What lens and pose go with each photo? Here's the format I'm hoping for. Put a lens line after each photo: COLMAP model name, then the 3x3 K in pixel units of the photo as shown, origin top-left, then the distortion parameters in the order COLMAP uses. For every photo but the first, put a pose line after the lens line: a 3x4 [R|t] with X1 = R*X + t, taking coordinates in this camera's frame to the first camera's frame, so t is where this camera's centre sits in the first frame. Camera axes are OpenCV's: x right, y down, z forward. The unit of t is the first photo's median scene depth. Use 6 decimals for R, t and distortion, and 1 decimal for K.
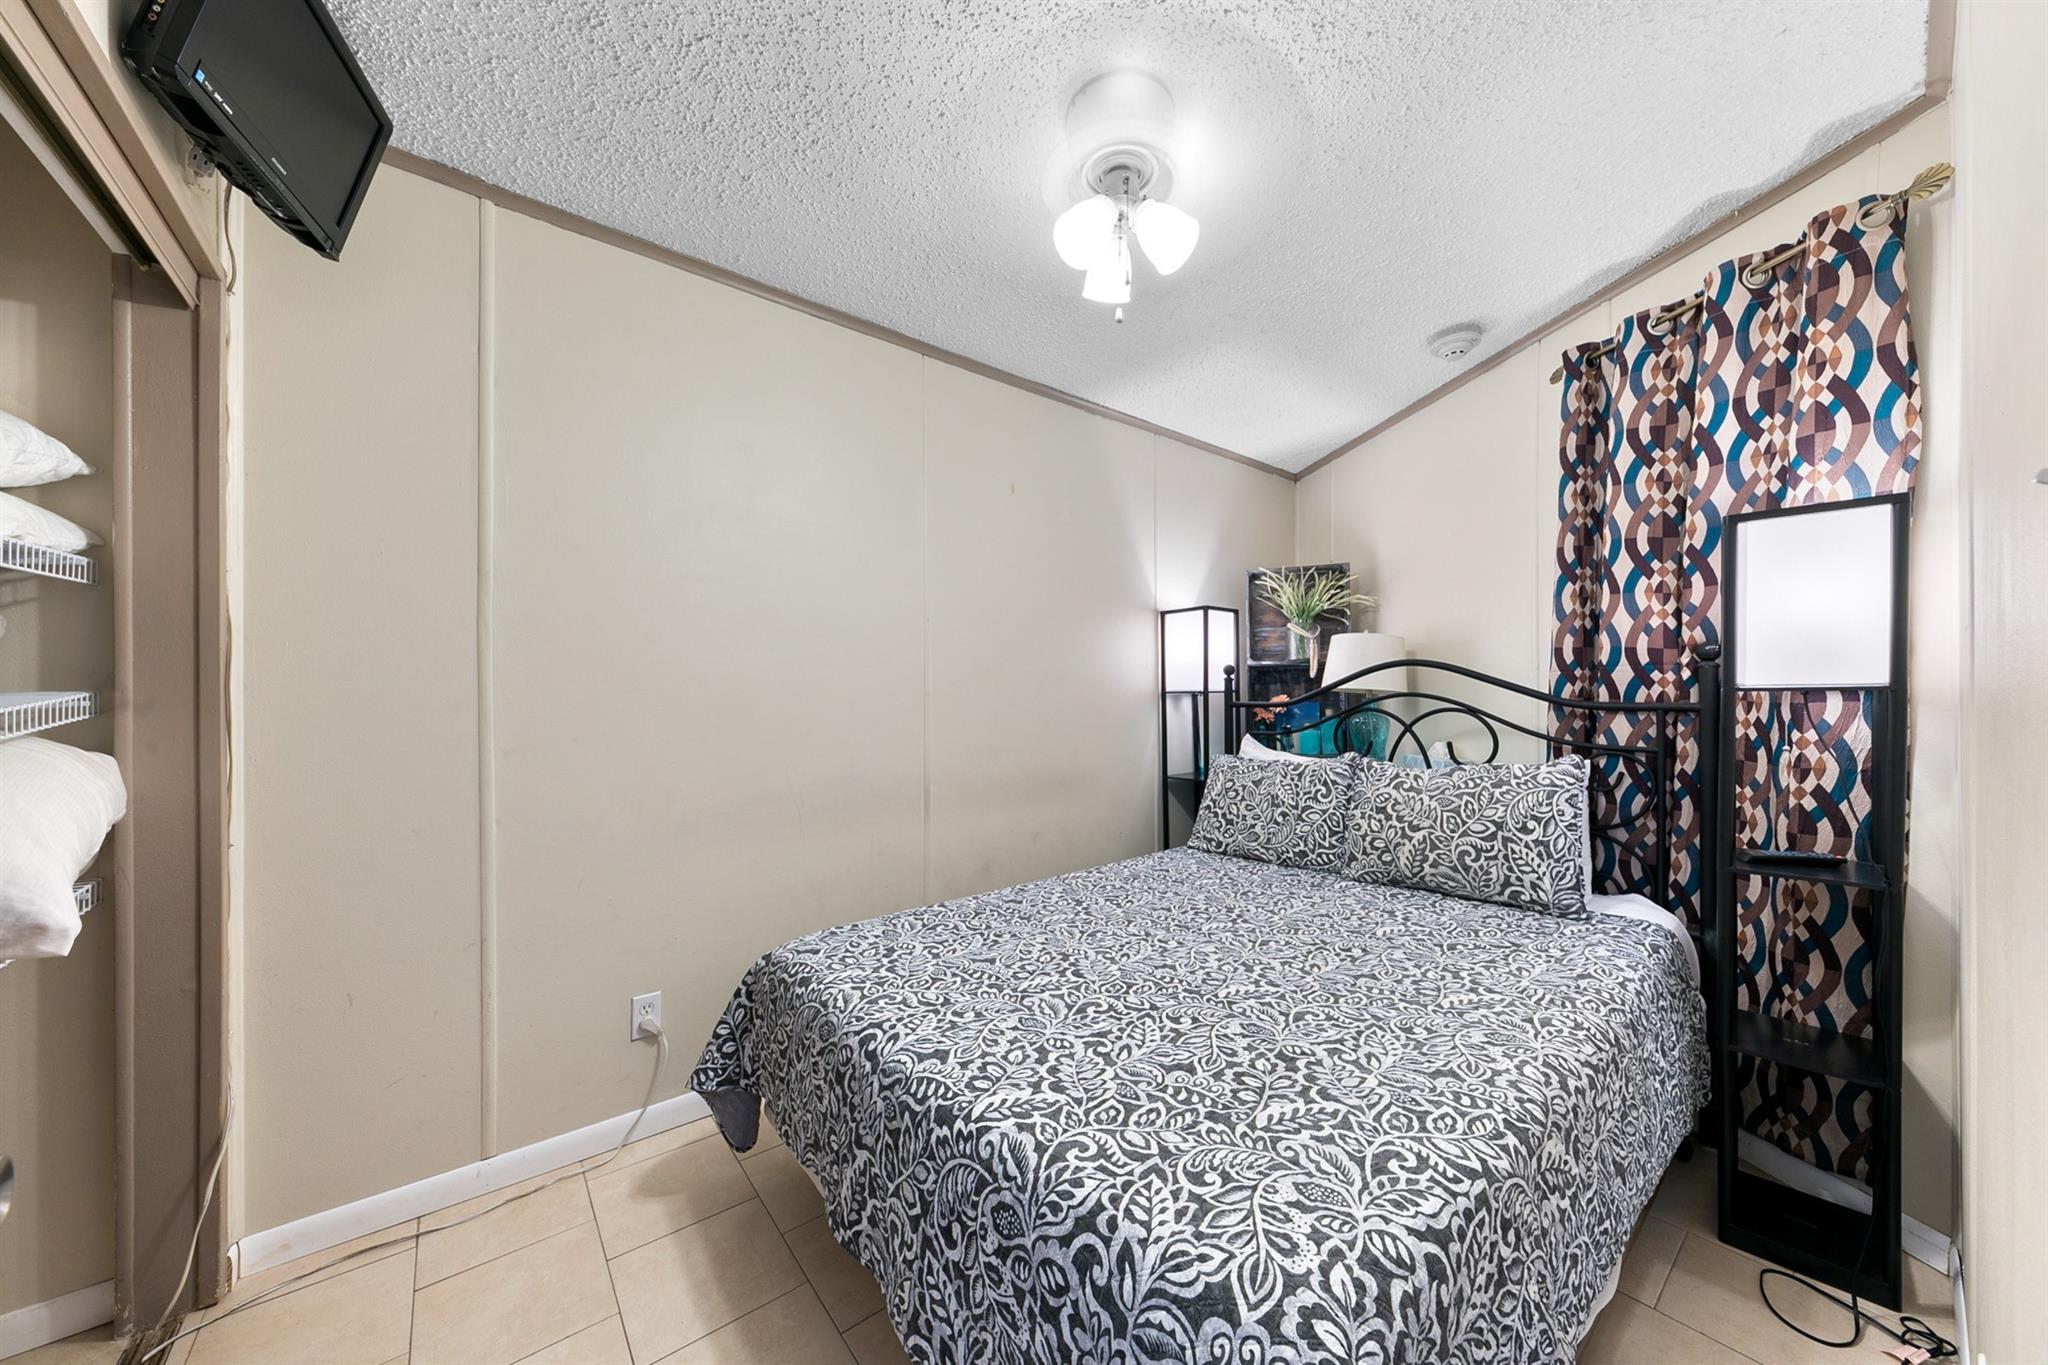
lens RADIAL K [[704.9, 0, 1033.1], [0, 704.9, 687.3], [0, 0, 1]] dist [0.009119, -0.003355]
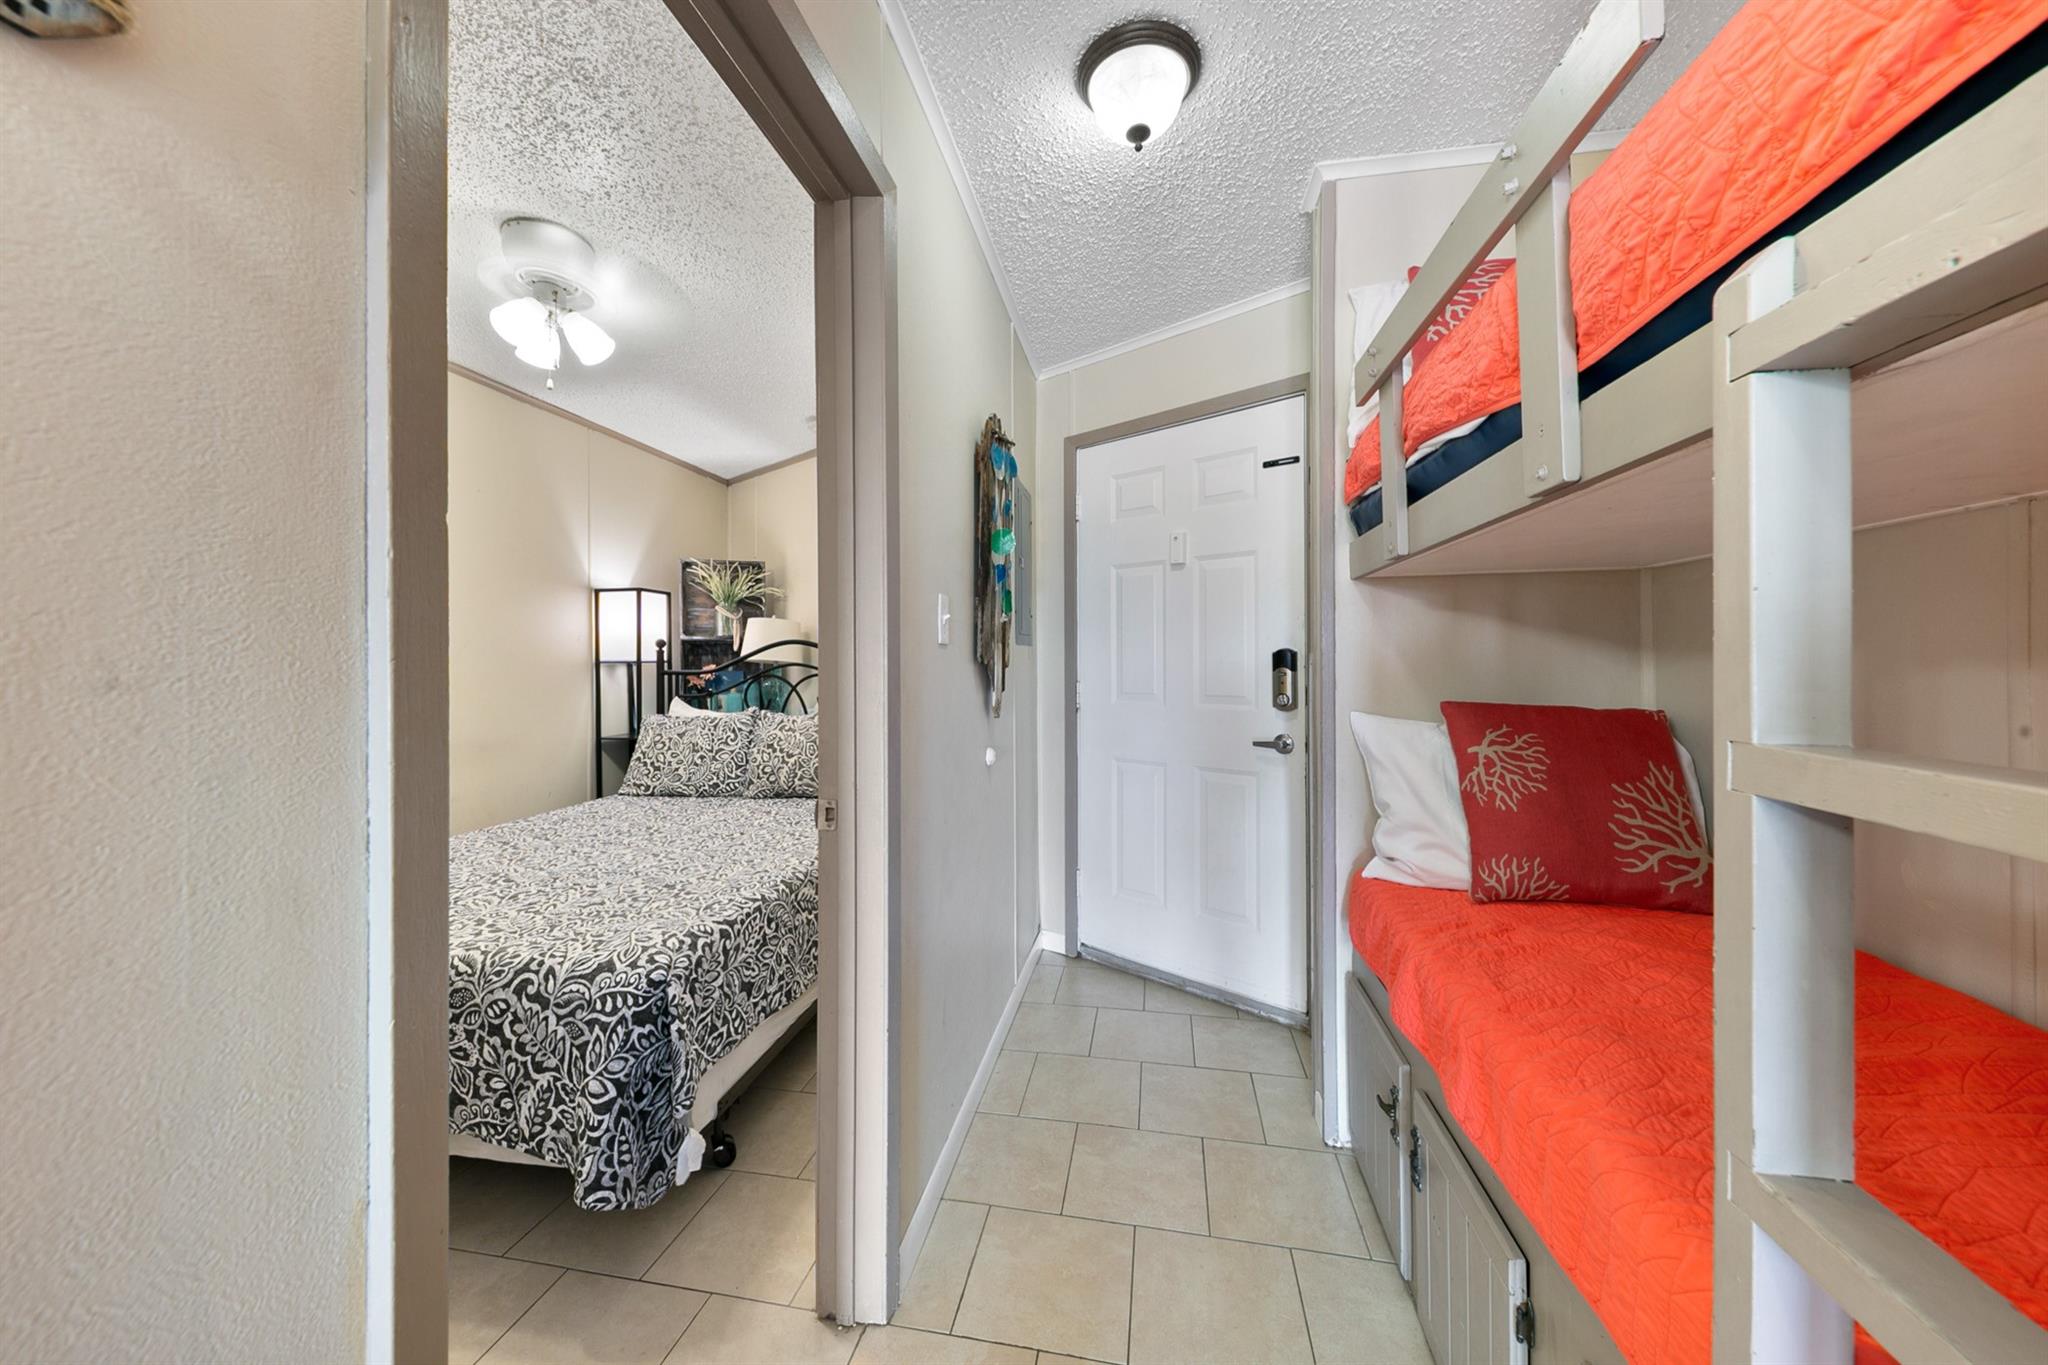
lens RADIAL K [[704.9, 0, 1023.0], [0, 704.9, 666.1], [0, 0, 1]] dist [0.009119, -0.003355]
pose [[0.758334, 0.001806, 0.651863, -0.051703], [-0.009396, 0.999923, 0.008161, -0.003057], [-0.651798, -0.012313, 0.758293, -0.447922]]
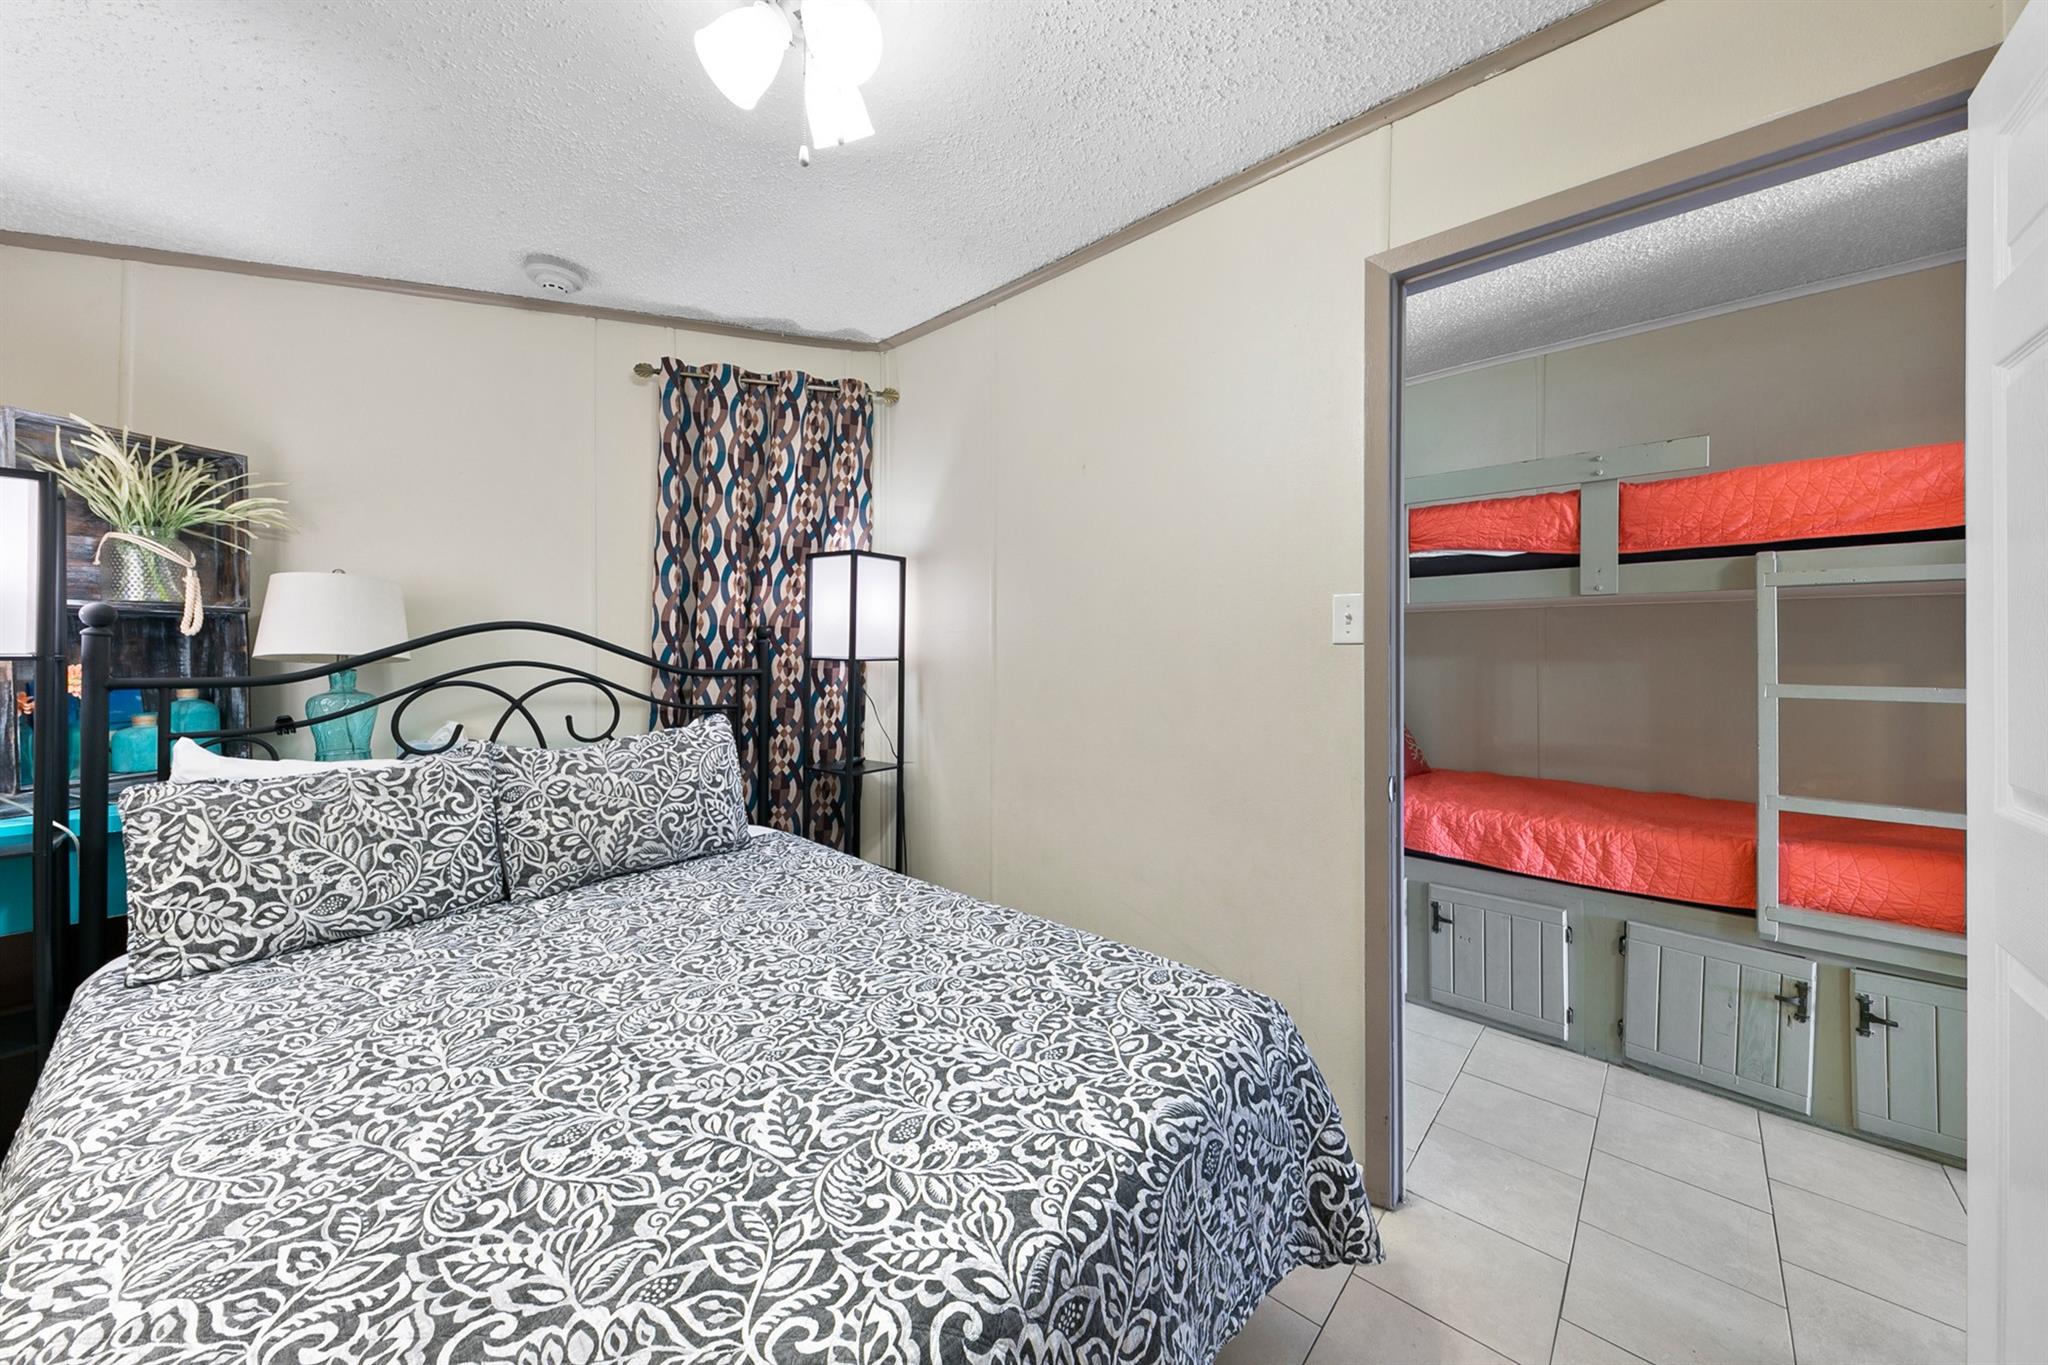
lens RADIAL K [[704.9, 0, 1028.8], [0, 704.9, 662.7], [0, 0, 1]] dist [0.009119, -0.003355]
pose [[-0.154523, -0.005529, 0.987974, -0.475550], [-0.011538, 0.999926, 0.003791, -0.002402], [-0.987922, -0.010814, -0.154575, 0.649728]]
